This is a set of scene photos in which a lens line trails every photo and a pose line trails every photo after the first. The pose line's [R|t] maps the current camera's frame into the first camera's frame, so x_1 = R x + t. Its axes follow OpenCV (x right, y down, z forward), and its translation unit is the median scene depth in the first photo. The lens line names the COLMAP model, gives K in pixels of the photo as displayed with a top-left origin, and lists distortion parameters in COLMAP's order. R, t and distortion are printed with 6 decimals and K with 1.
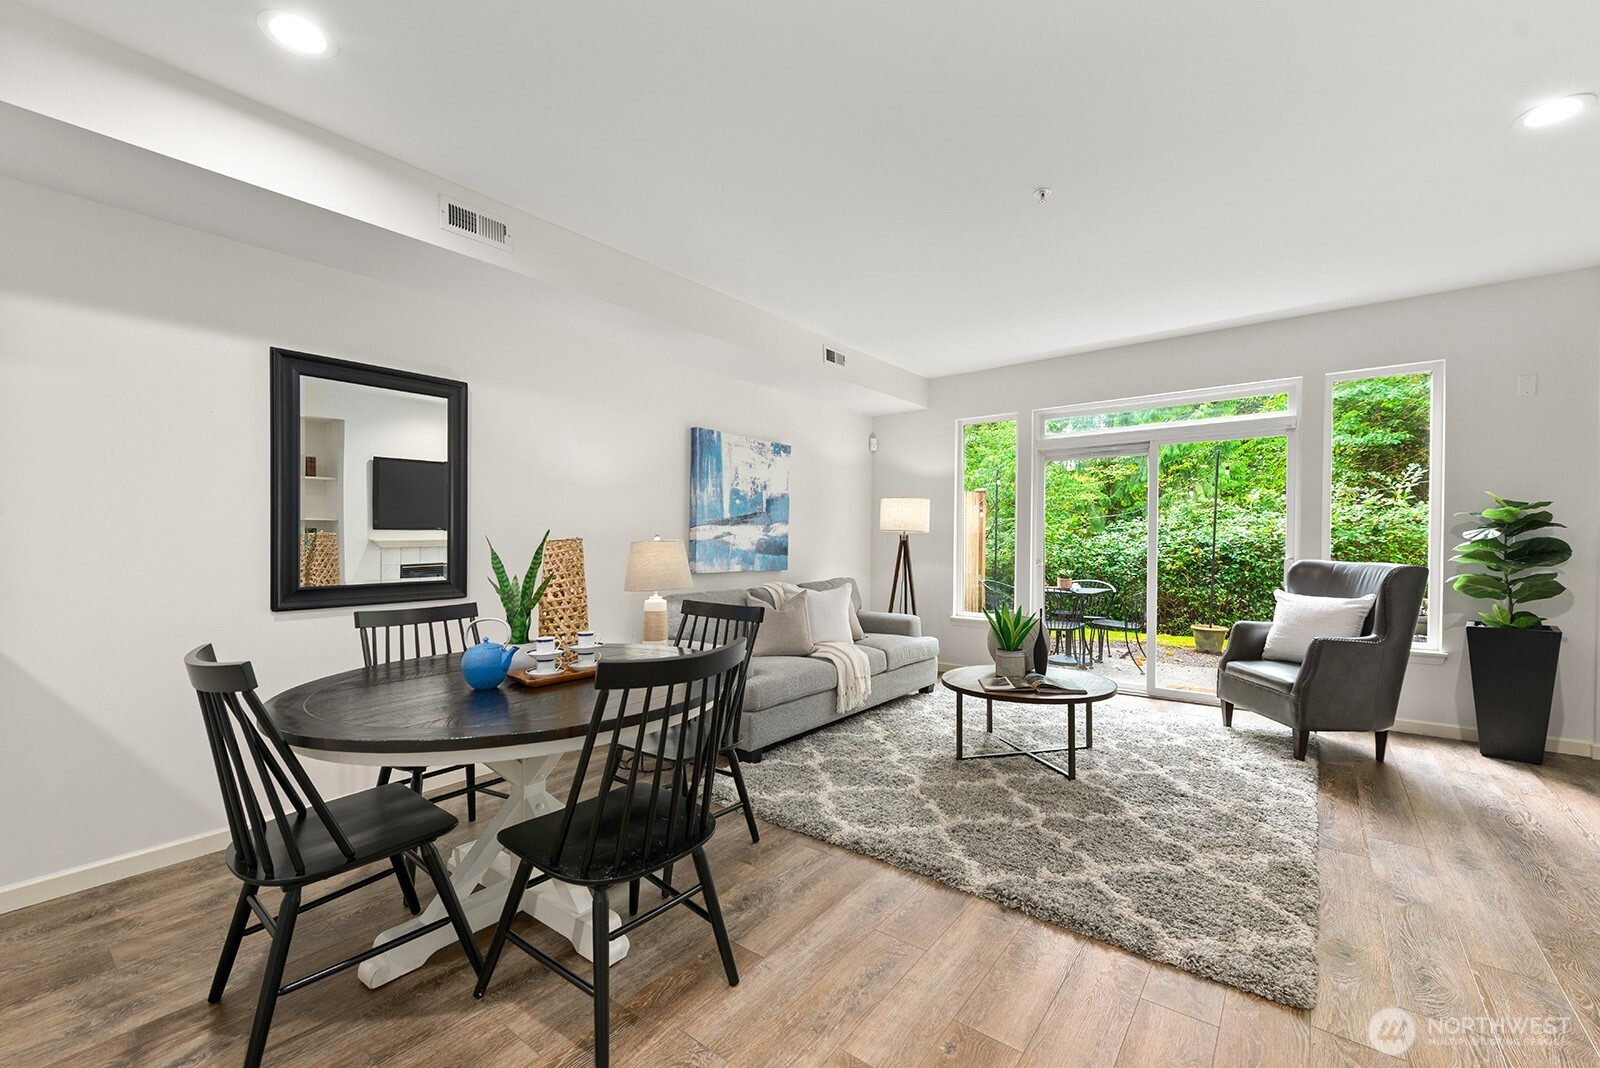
lens RADIAL K [[650.0, 0, 806.9], [0, 650.0, 542.9], [0, 0, 1]] dist [0.008503, 0.000040]
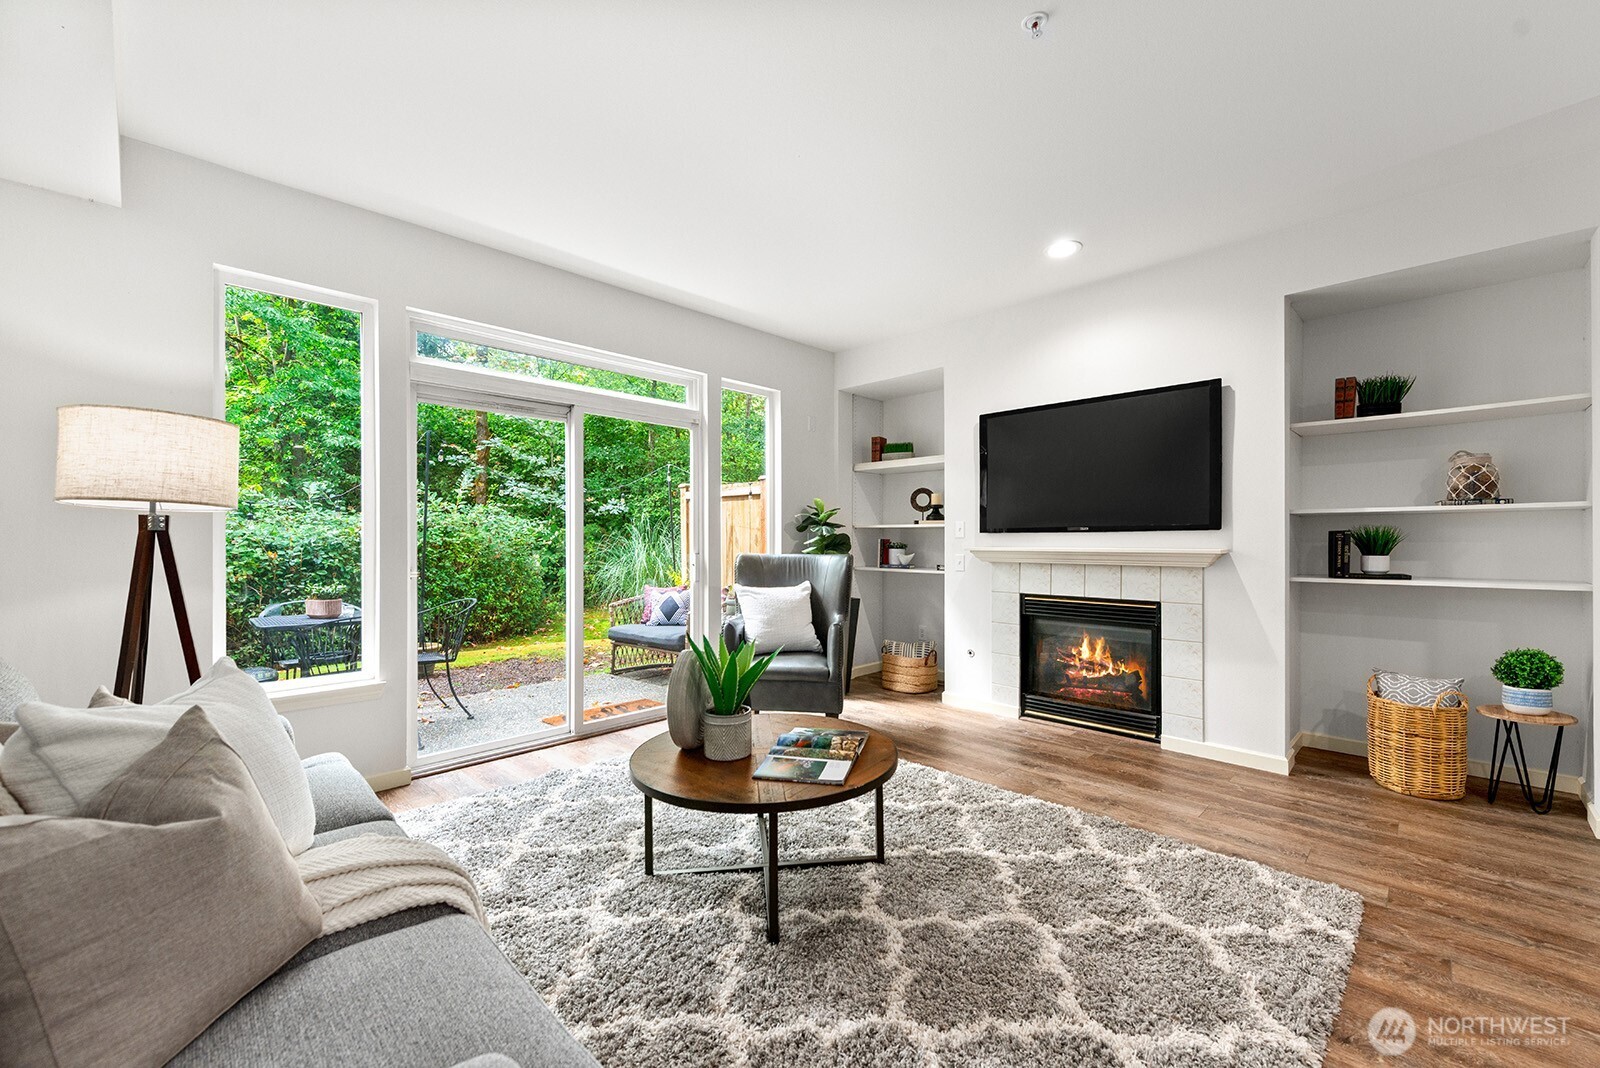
lens RADIAL K [[650.0, 0, 806.9], [0, 650.0, 542.9], [0, 0, 1]] dist [0.008503, 0.000040]
pose [[0.122476, -0.001892, 0.992470, -0.268318], [0.009607, 0.999954, 0.000721, 0.008960], [-0.992425, 0.009446, 0.122489, 0.843009]]
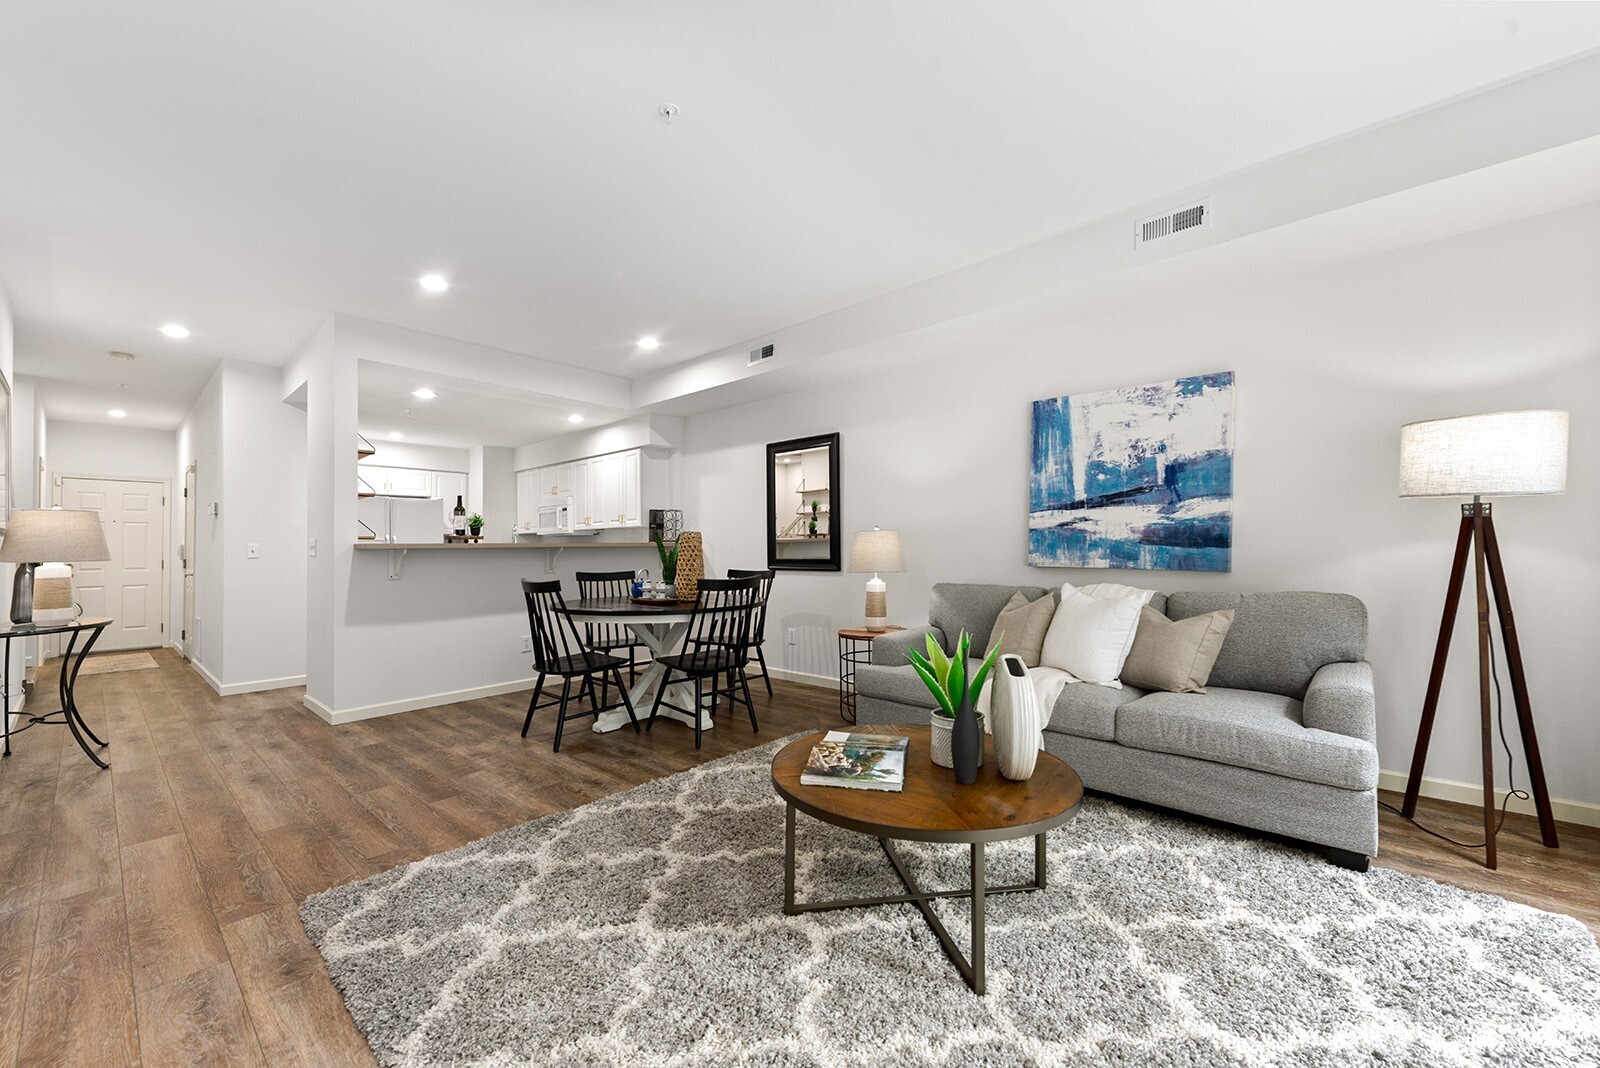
lens RADIAL K [[621.5, 0, 806.1], [0, 621.5, 536.7], [0, 0, 1]] dist [0.009467, -0.000363]
pose [[-0.060499, -0.014951, -0.998056, 0.835798], [0.004549, 0.999873, -0.015254, 0.021825], [0.998158, -0.005463, -0.060423, 0.893828]]
